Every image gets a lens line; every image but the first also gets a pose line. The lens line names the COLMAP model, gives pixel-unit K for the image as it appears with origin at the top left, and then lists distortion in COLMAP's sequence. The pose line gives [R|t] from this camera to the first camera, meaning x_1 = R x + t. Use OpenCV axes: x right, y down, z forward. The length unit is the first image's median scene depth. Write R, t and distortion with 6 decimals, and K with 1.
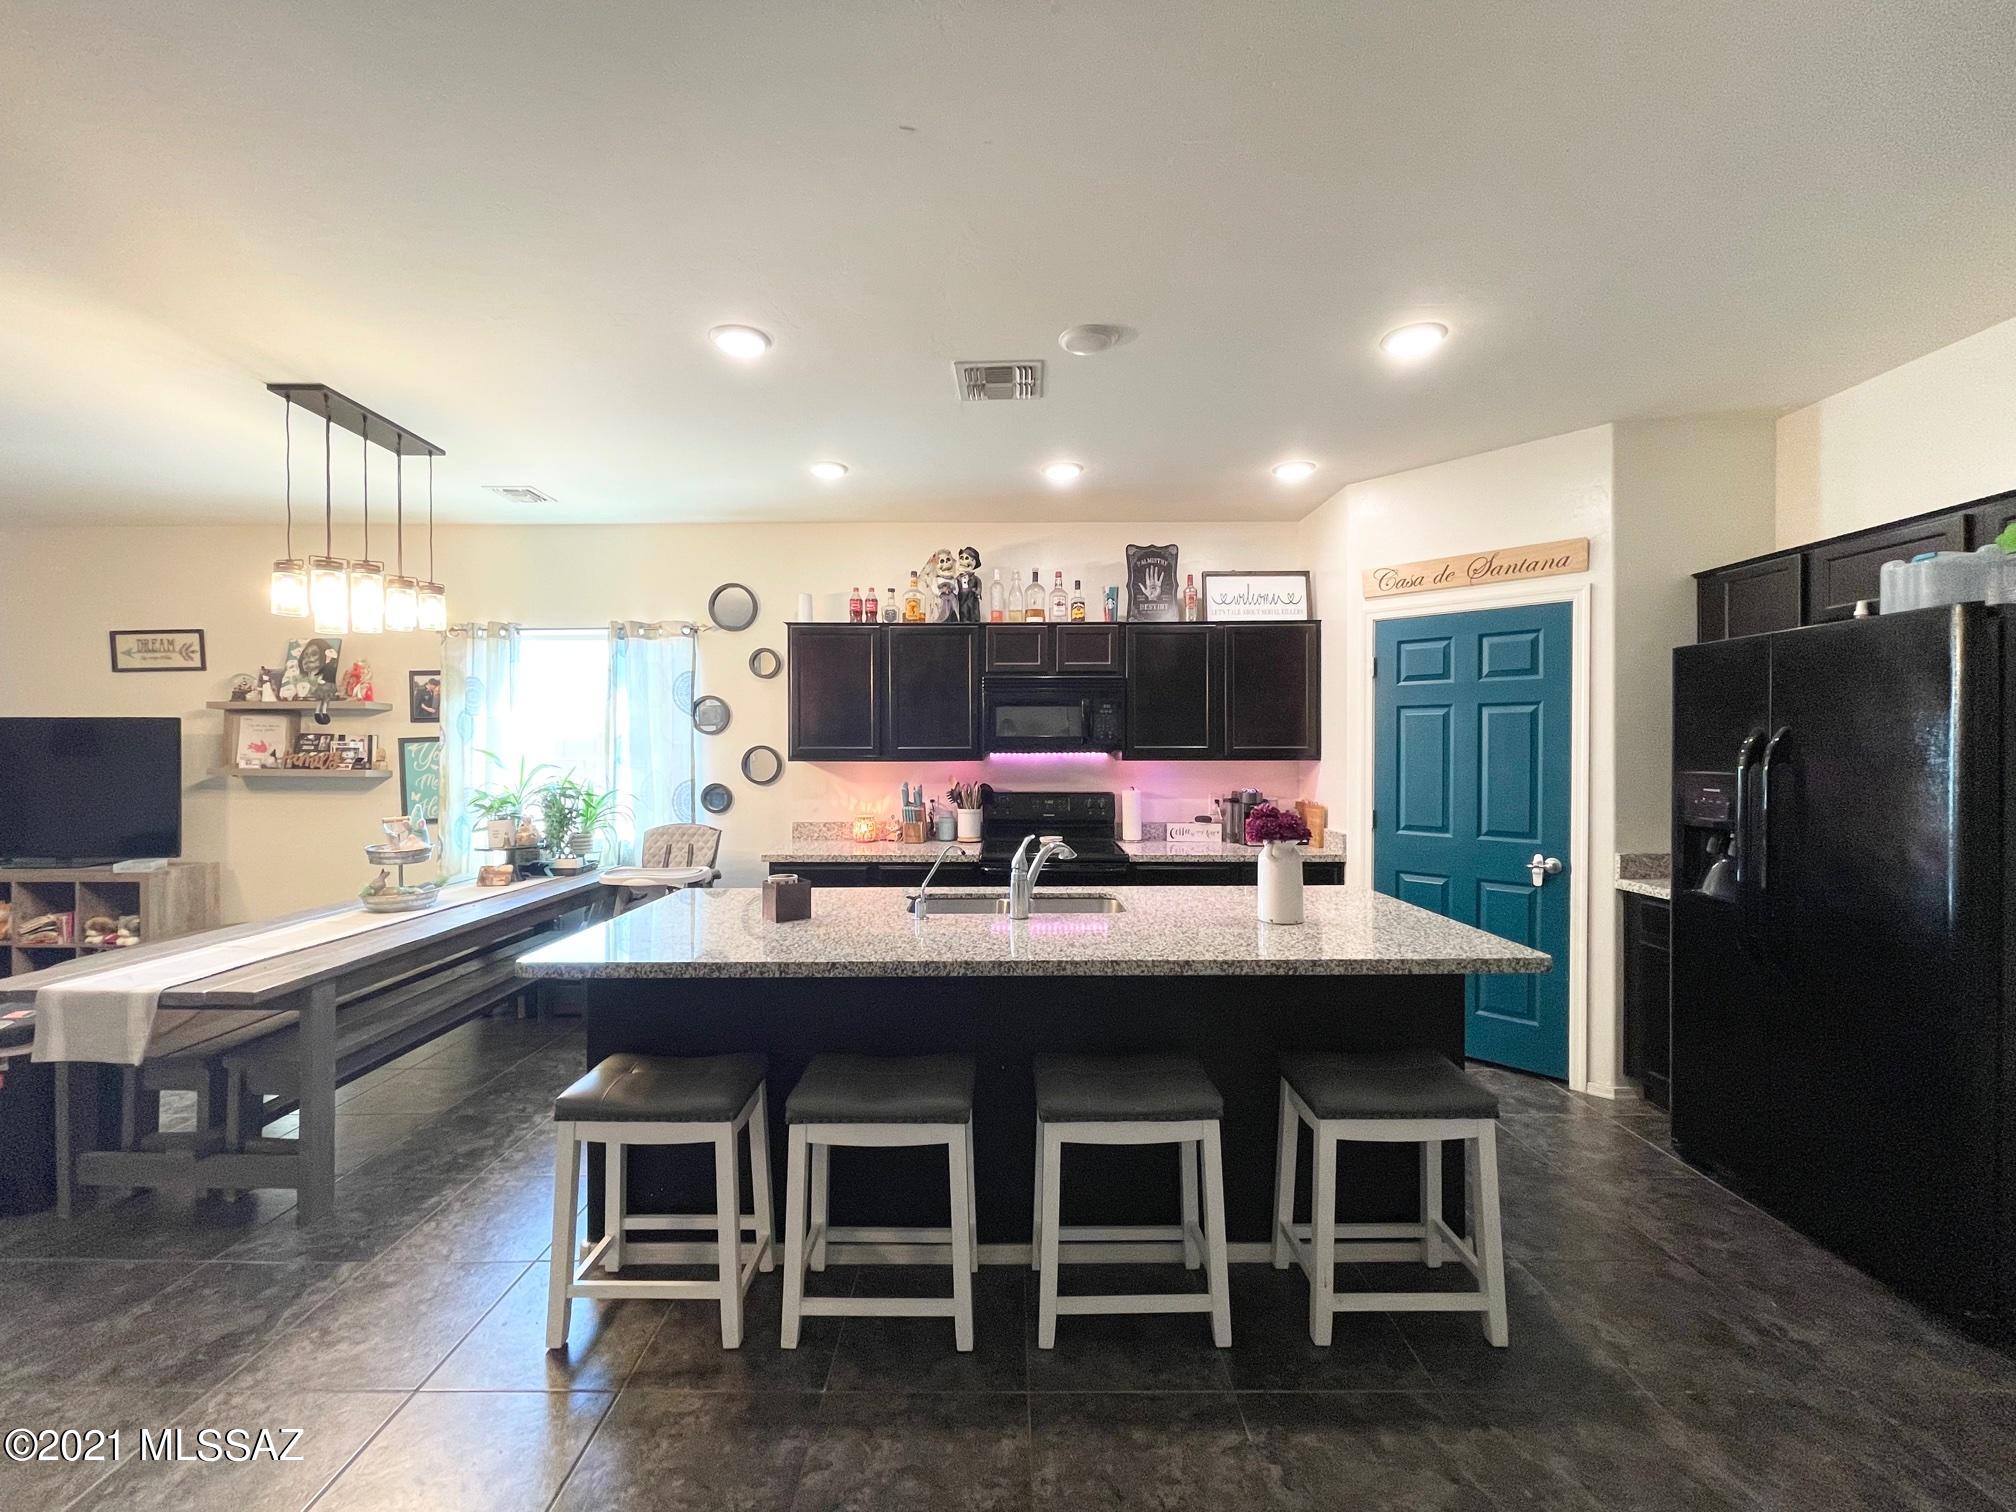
lens RADIAL K [[812.6, 0, 1002.3], [0, 812.6, 747.7], [0, 0, 1]] dist [-0.000452, -0.000316]
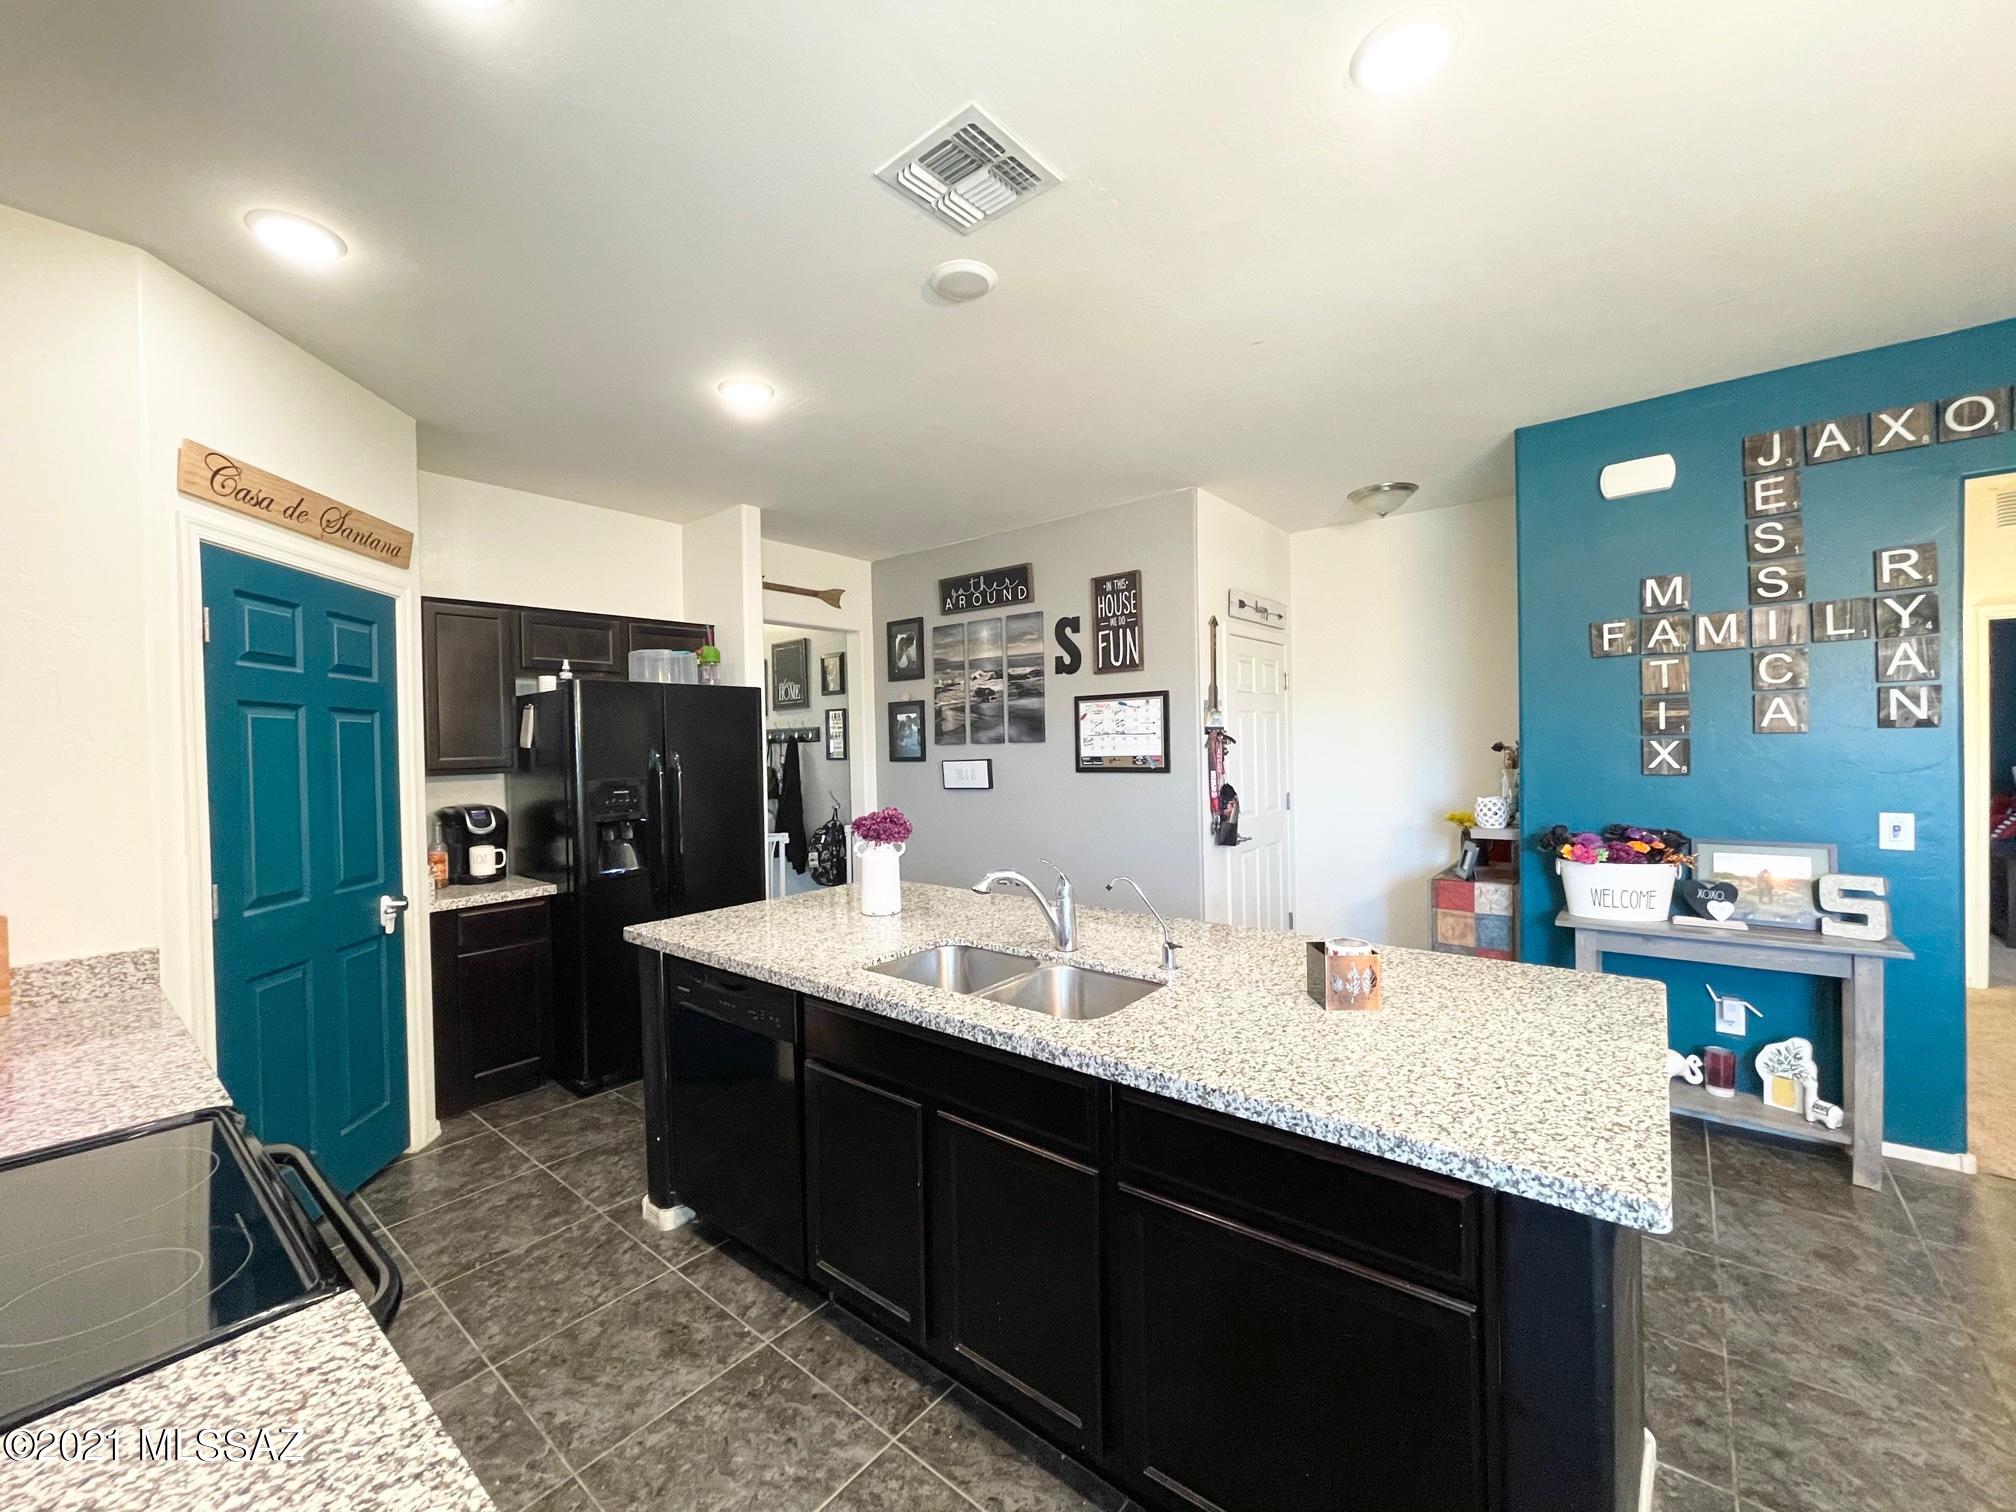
lens RADIAL K [[812.6, 0, 1002.3], [0, 812.6, 758.9], [0, 0, 1]] dist [-0.000452, -0.000316]
pose [[-0.773641, 0.006043, 0.633595, -0.268157], [0.020363, 0.999675, 0.015329, -0.006147], [-0.633296, 0.024761, -0.773513, 0.958362]]
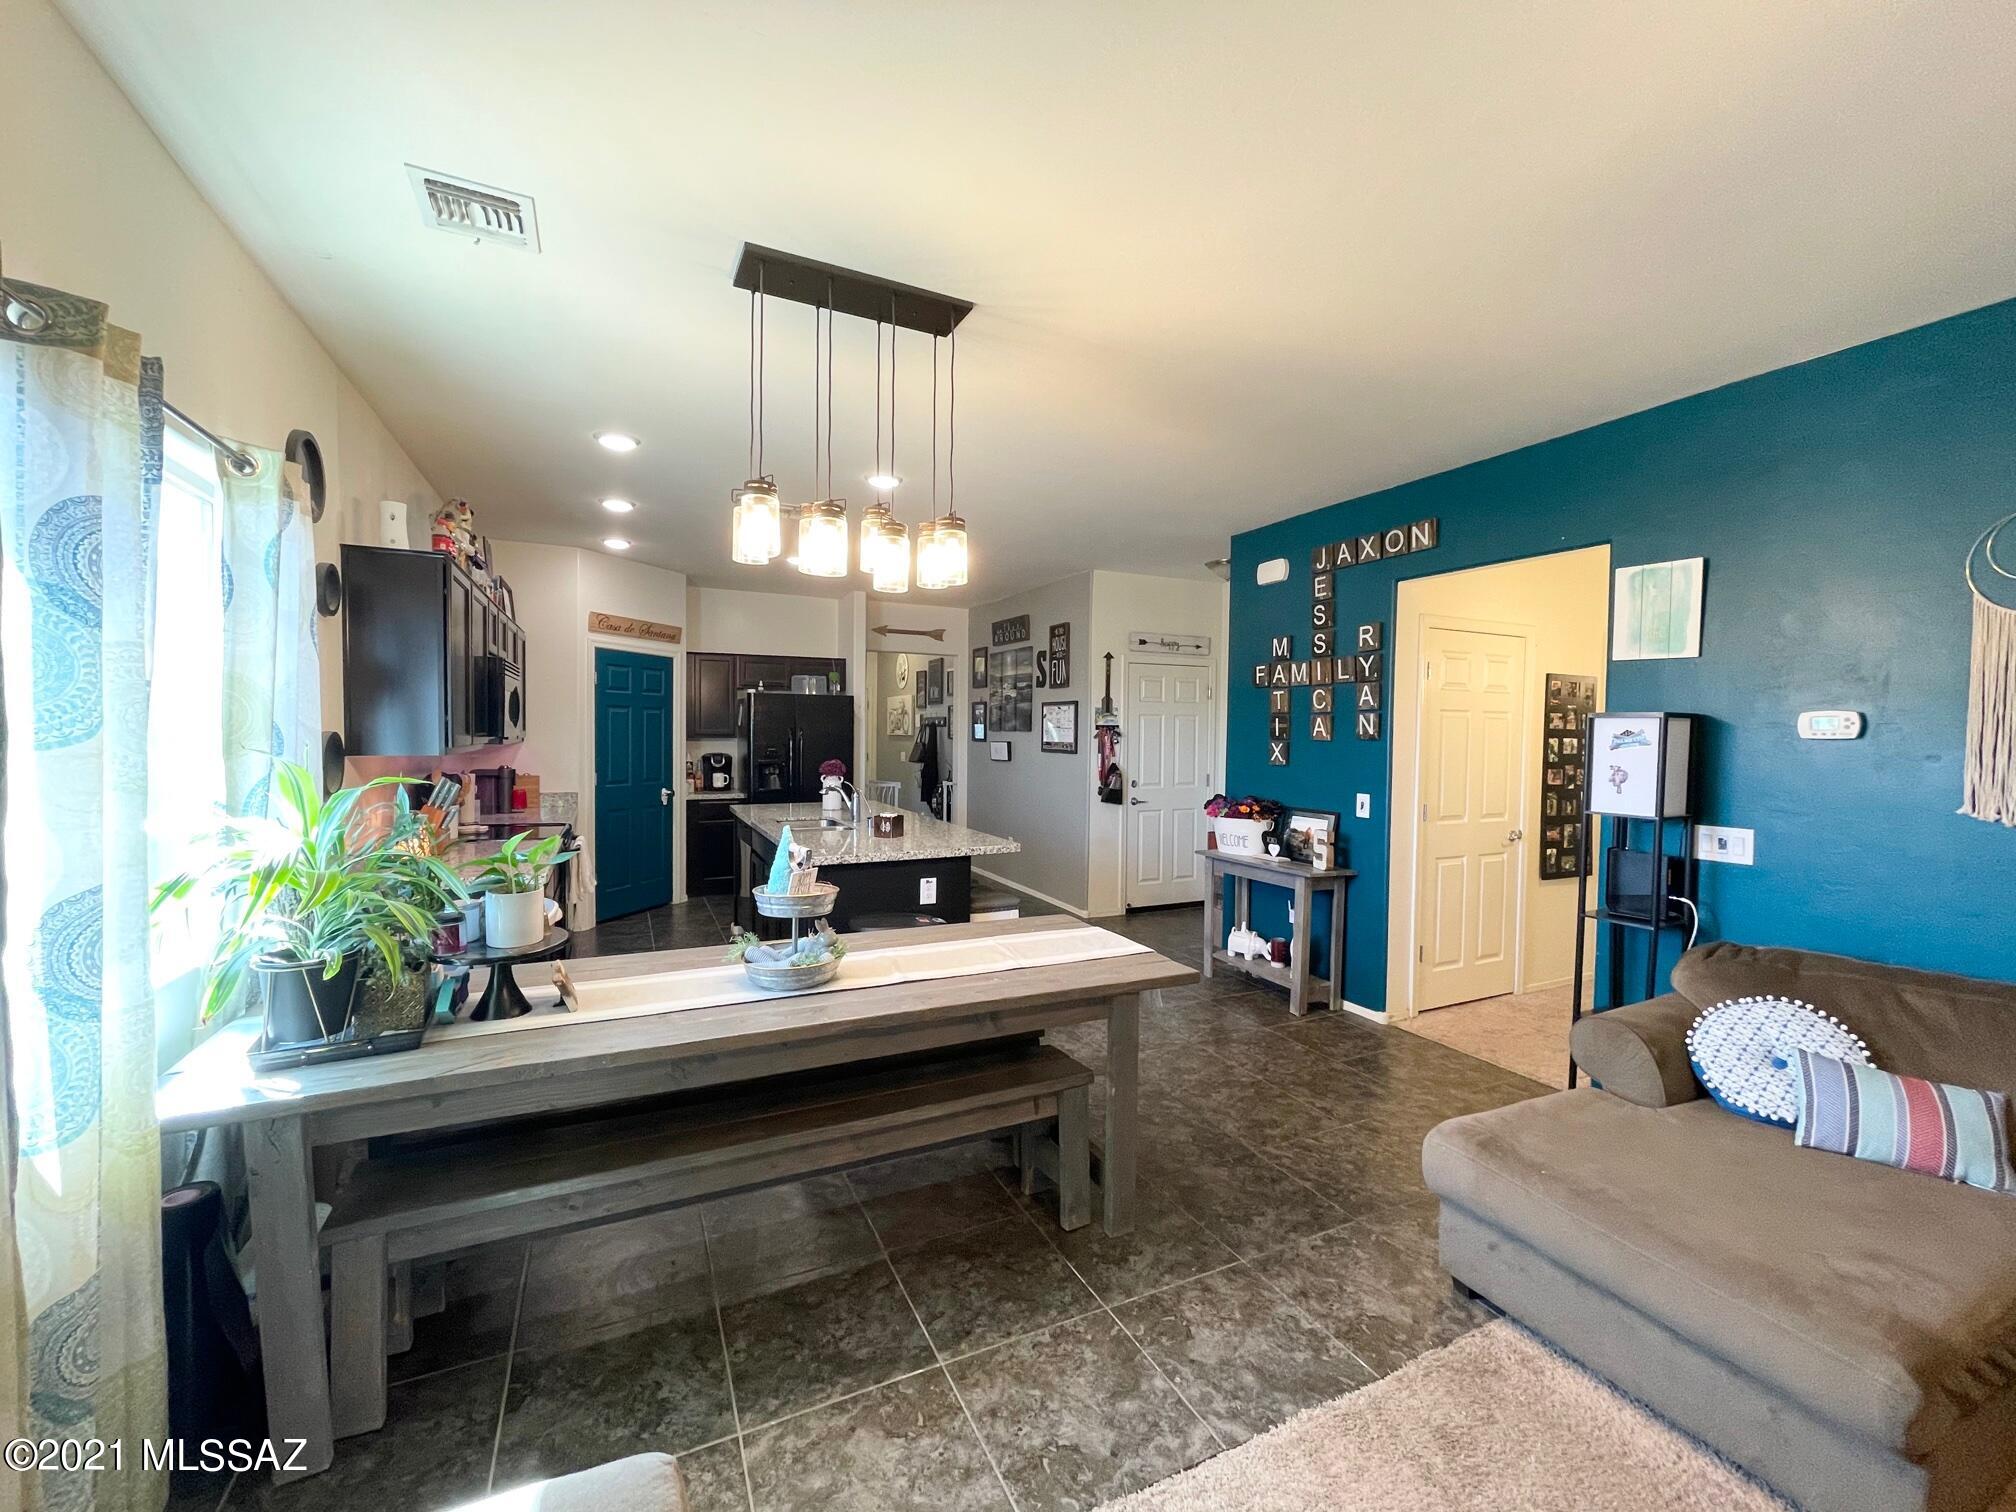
lens RADIAL K [[812.6, 0, 997.5], [0, 812.6, 758.6], [0, 0, 1]] dist [-0.000452, -0.000316]
pose [[-0.428516, -0.036433, 0.902799, -1.077313], [-0.013770, 0.999334, 0.033793, -0.010602], [-0.903429, 0.002050, -0.428733, 0.860147]]
